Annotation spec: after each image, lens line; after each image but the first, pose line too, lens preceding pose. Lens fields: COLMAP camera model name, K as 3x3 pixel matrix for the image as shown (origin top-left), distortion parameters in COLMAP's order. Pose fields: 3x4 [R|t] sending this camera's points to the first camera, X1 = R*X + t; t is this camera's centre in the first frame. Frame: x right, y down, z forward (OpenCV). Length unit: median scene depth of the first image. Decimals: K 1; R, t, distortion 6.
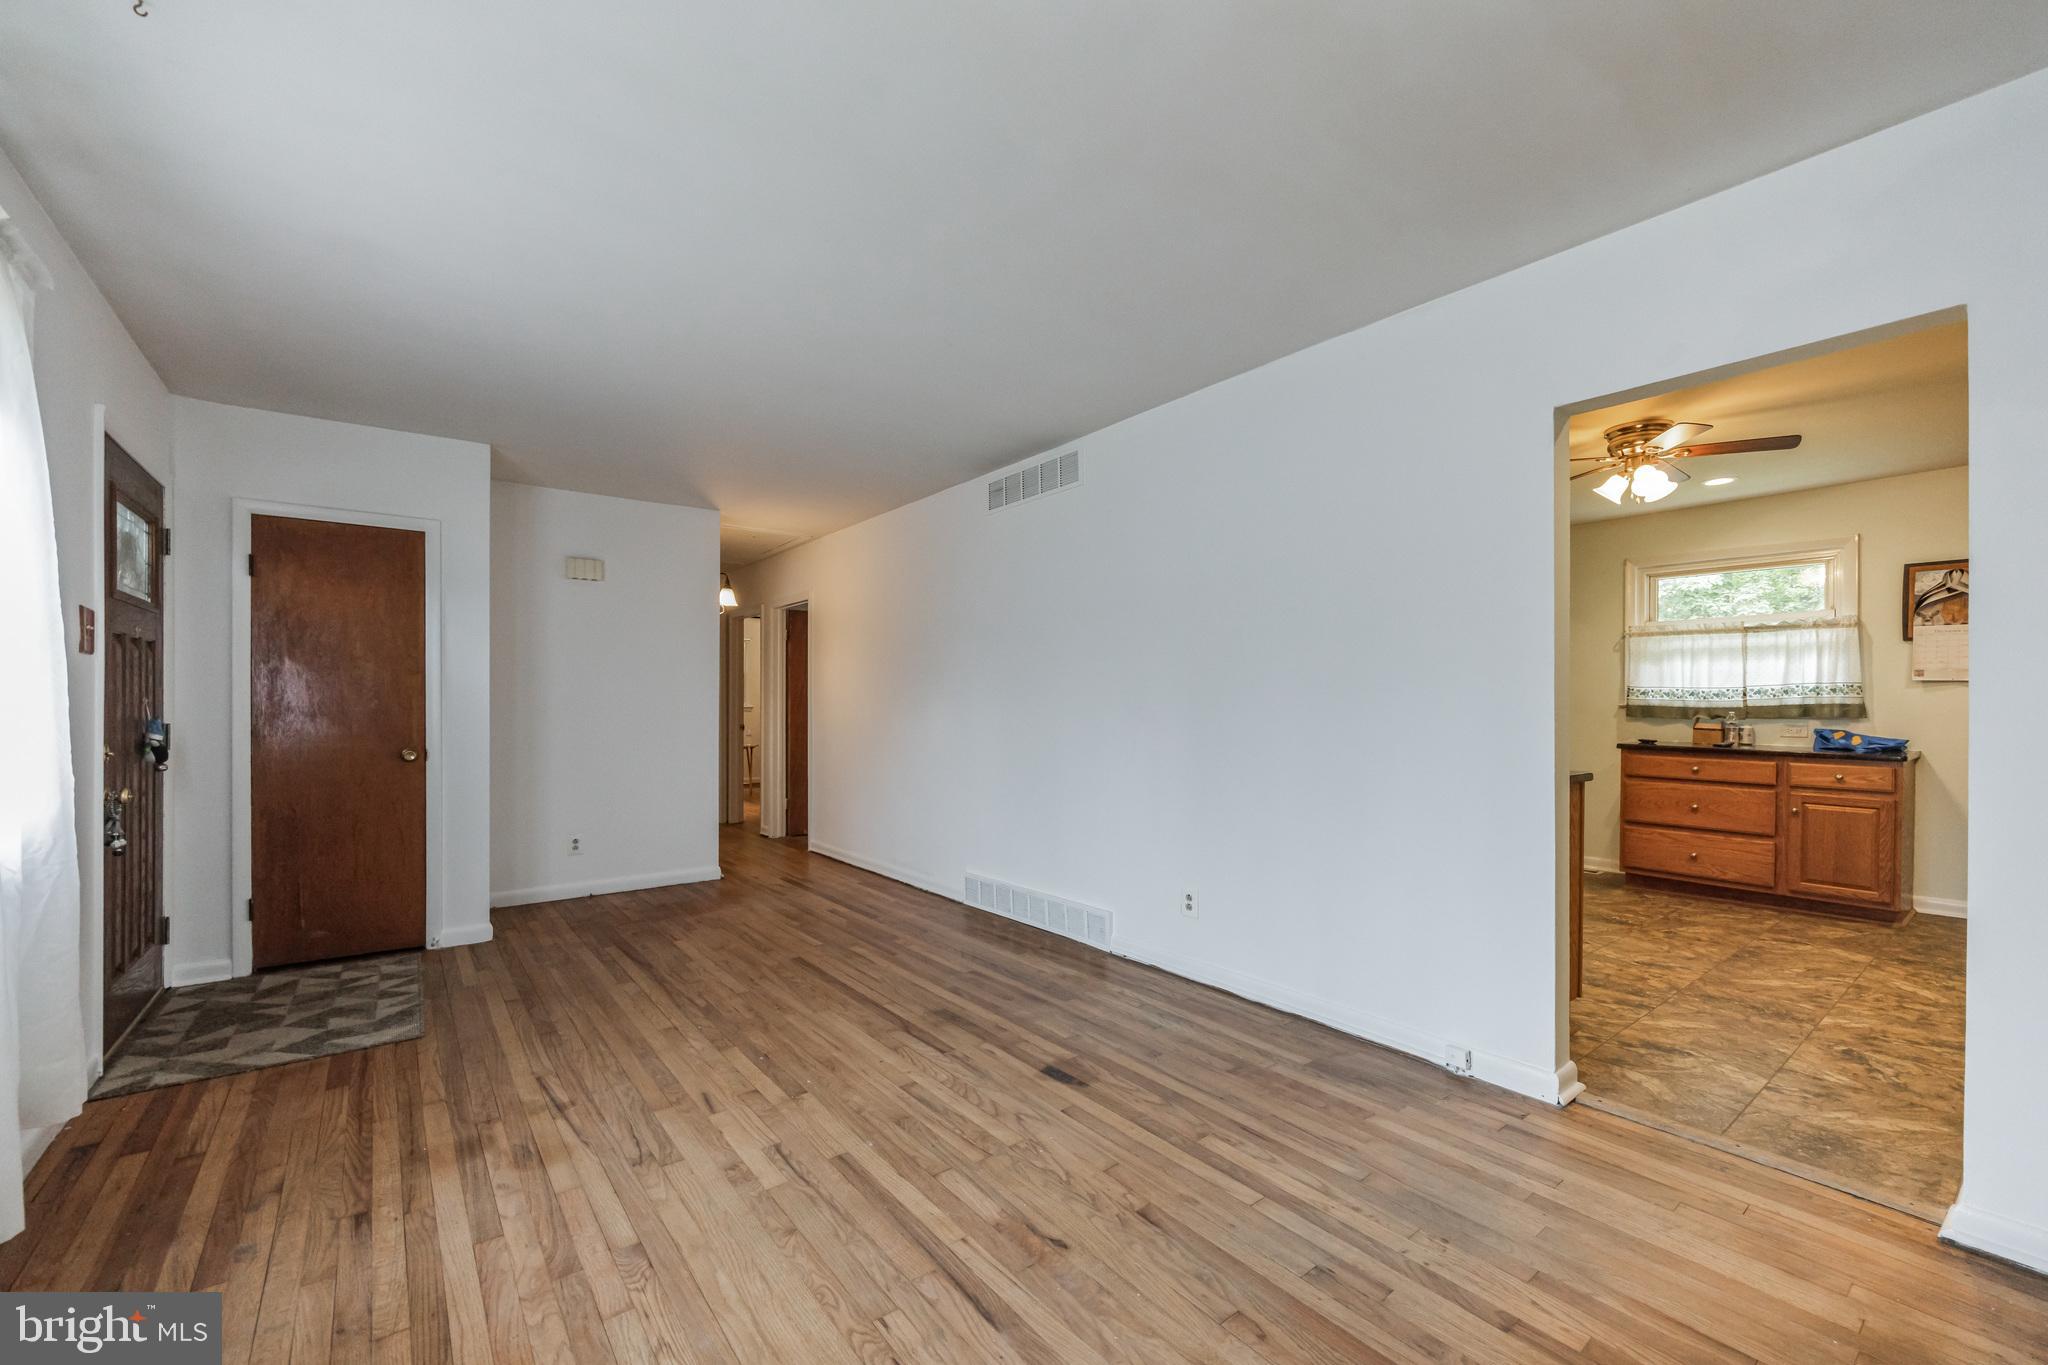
lens RADIAL K [[822.6, 0, 1020.8], [0, 822.6, 702.7], [0, 0, 1]] dist [-0.002300, -0.000149]
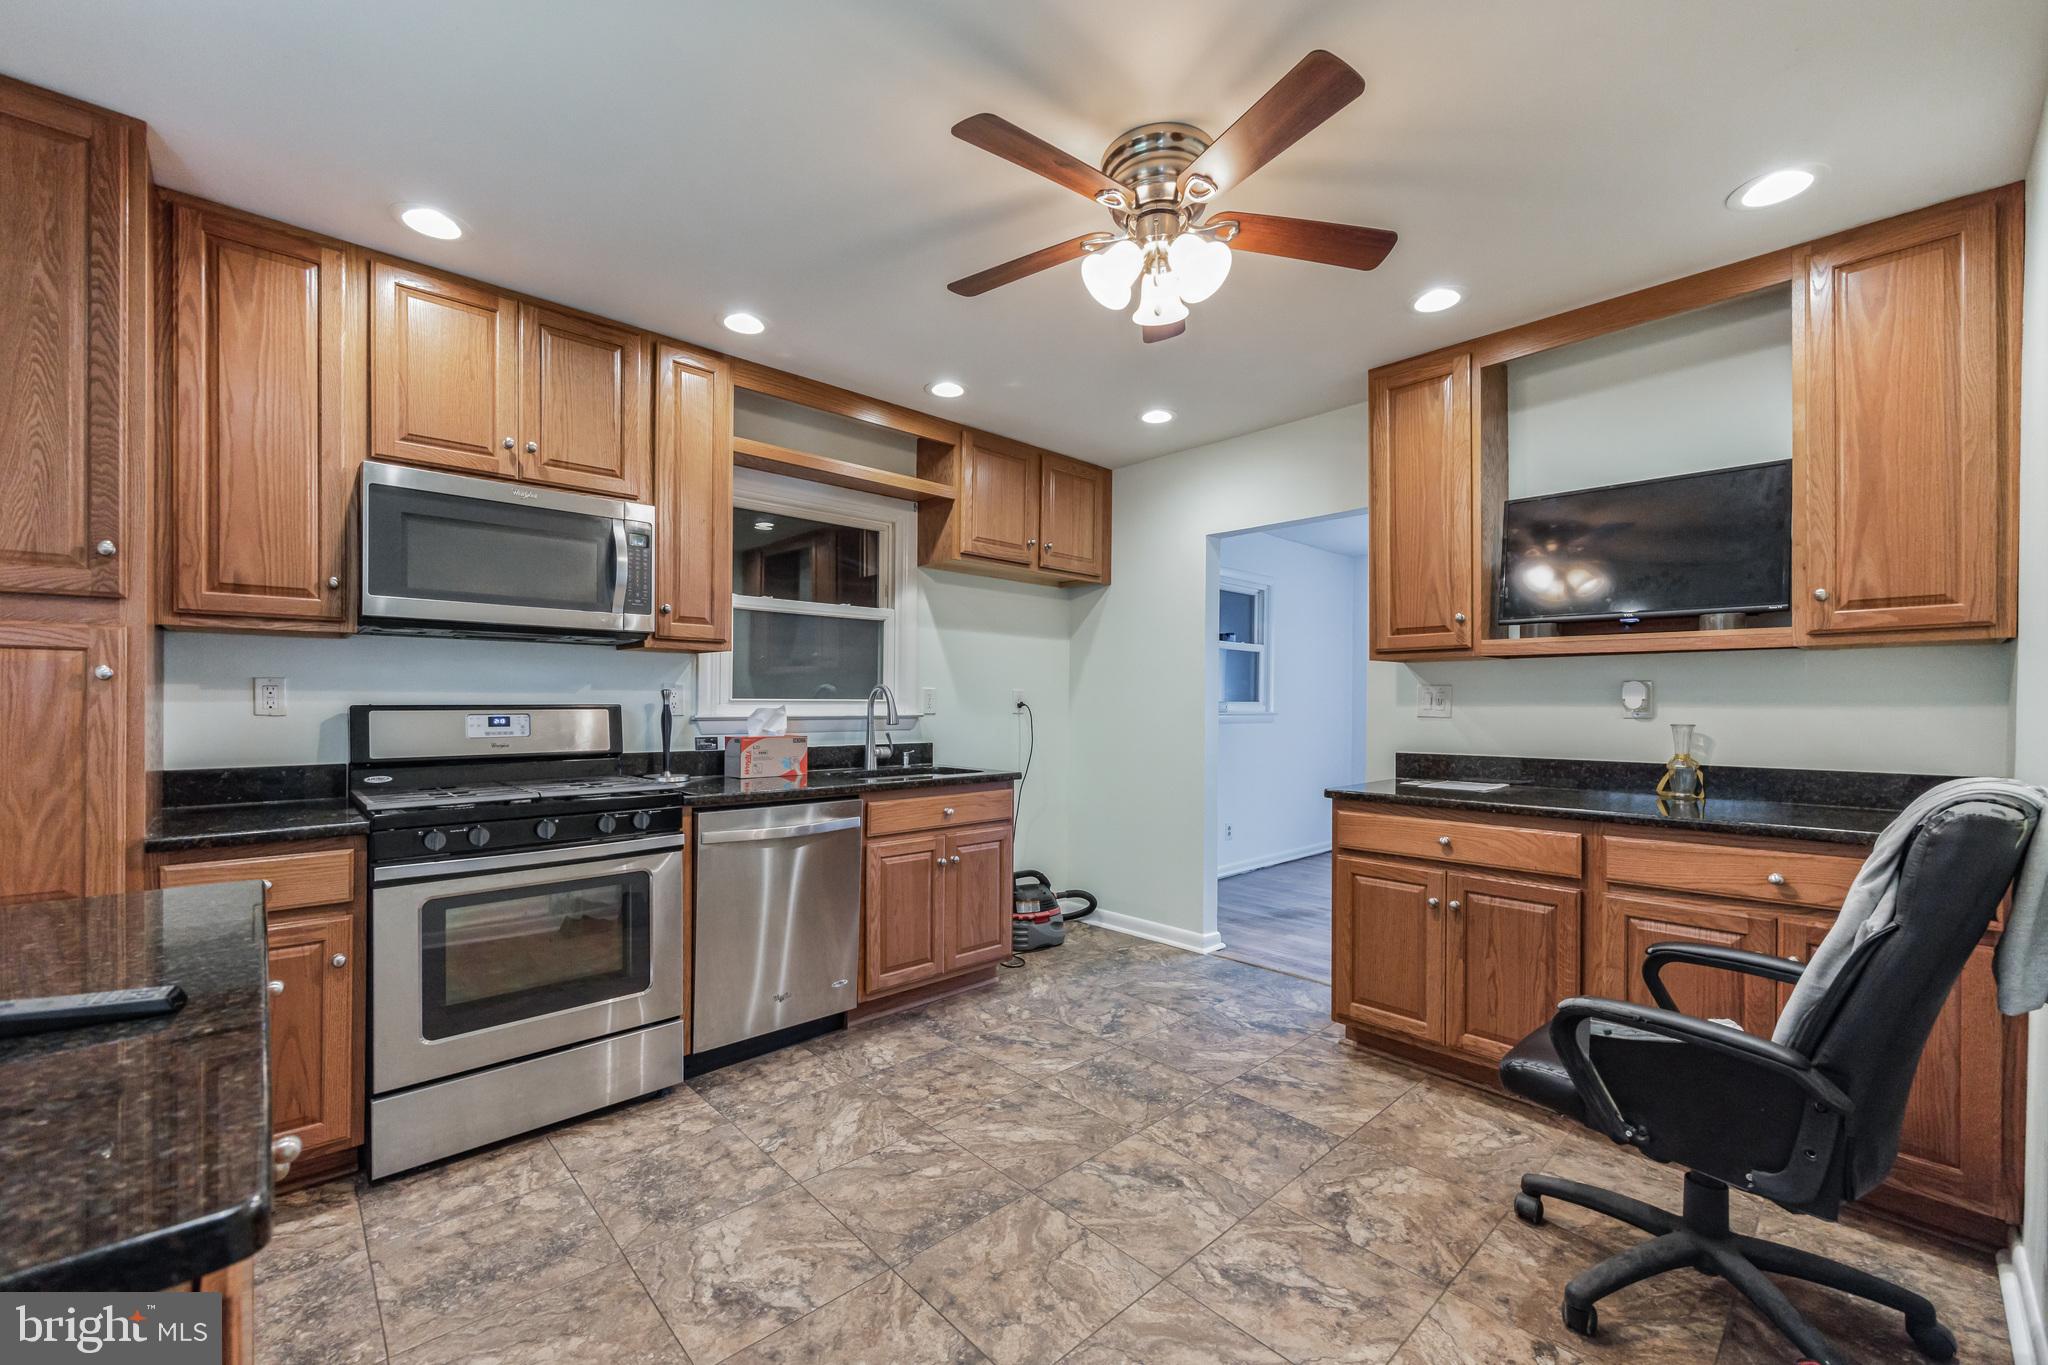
lens RADIAL K [[822.6, 0, 1020.8], [0, 822.6, 702.7], [0, 0, 1]] dist [-0.002300, -0.000149]
pose [[-0.996084, -0.005427, -0.088241, 0.725407], [-0.005429, 0.999985, -0.000224, -0.008040], [0.088241, 0.000256, -0.996099, 1.233868]]
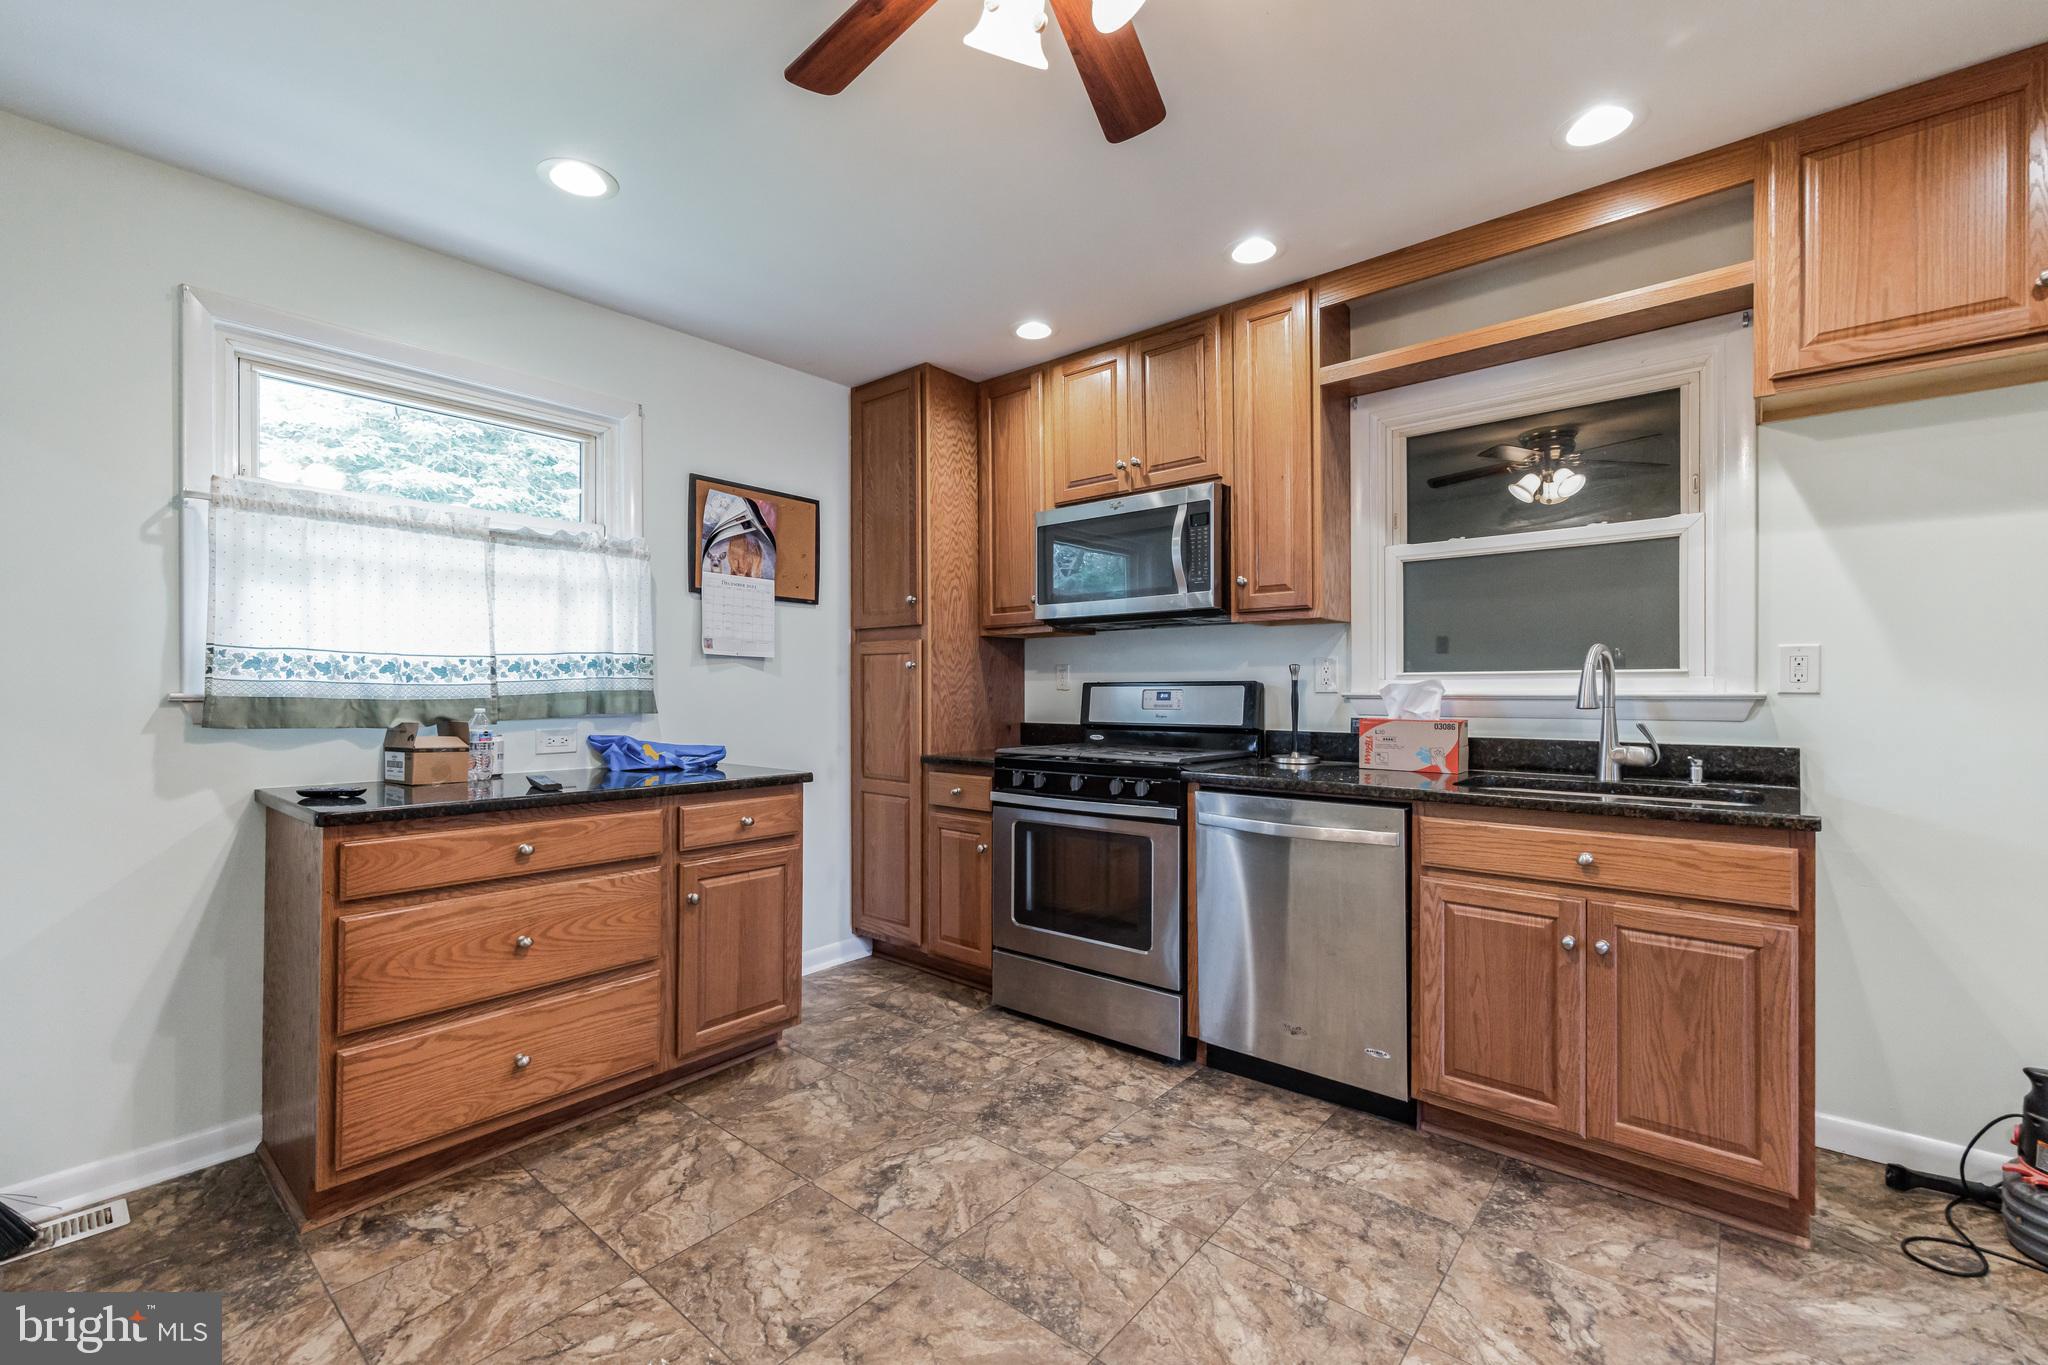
lens RADIAL K [[855.6, 0, 1005.8], [0, 855.6, 686.1], [0, 0, 1]] dist [0.006593, -0.000200]
pose [[-0.201070, 0.002874, 0.979573, 0.368759], [0.001536, 0.999995, -0.002618, 0.000371], [-0.979576, 0.000979, -0.201074, 0.894772]]
